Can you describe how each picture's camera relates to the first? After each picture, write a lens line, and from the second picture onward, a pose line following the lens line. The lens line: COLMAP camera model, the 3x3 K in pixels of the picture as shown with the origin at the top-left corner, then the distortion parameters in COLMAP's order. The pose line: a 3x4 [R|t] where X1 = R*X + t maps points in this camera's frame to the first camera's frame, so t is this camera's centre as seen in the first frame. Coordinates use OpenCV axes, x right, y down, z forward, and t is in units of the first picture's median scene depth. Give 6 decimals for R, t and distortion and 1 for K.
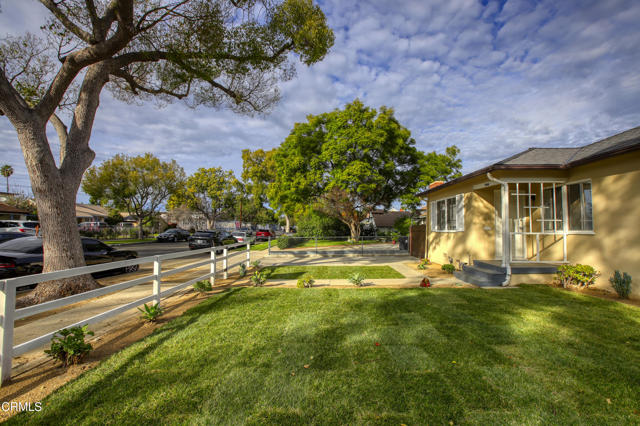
lens RADIAL K [[289.6, 0, 320.0], [0, 289.6, 213.0], [0, 0, 1]] dist [-0.002016, -0.000214]
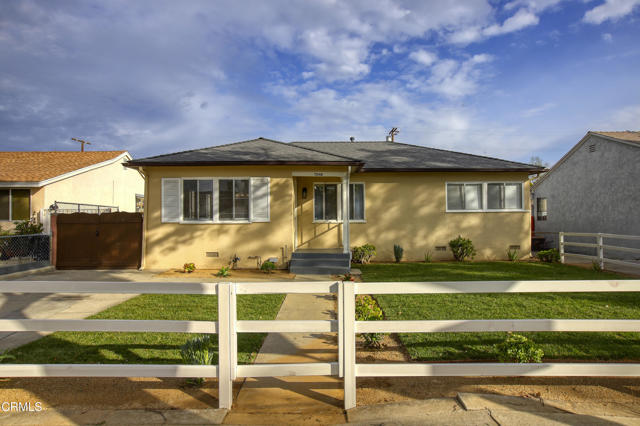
lens RADIAL K [[406.0, 0, 320.0], [0, 406.0, 213.0], [0, 0, 1]] dist [-0.236457, -0.000146]
pose [[-0.065943, -0.001074, 0.997823, -0.824962], [-0.050151, 0.998739, -0.002239, 0.034461], [-0.996562, -0.050189, -0.065914, 1.107373]]
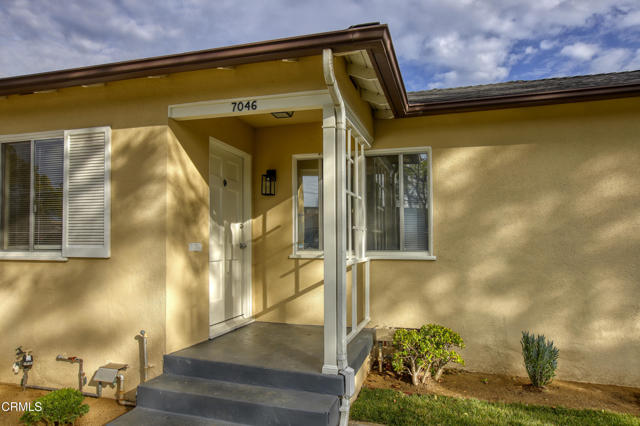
lens RADIAL K [[386.3, 0, 322.2], [0, 386.3, 231.8], [0, 0, 1]] dist [-0.001757, -0.000196]
pose [[0.258139, 0.002902, 0.966103, 0.215393], [-0.048778, 0.998759, 0.010033, 0.022464], [-0.964876, -0.049715, 0.257961, 0.825293]]
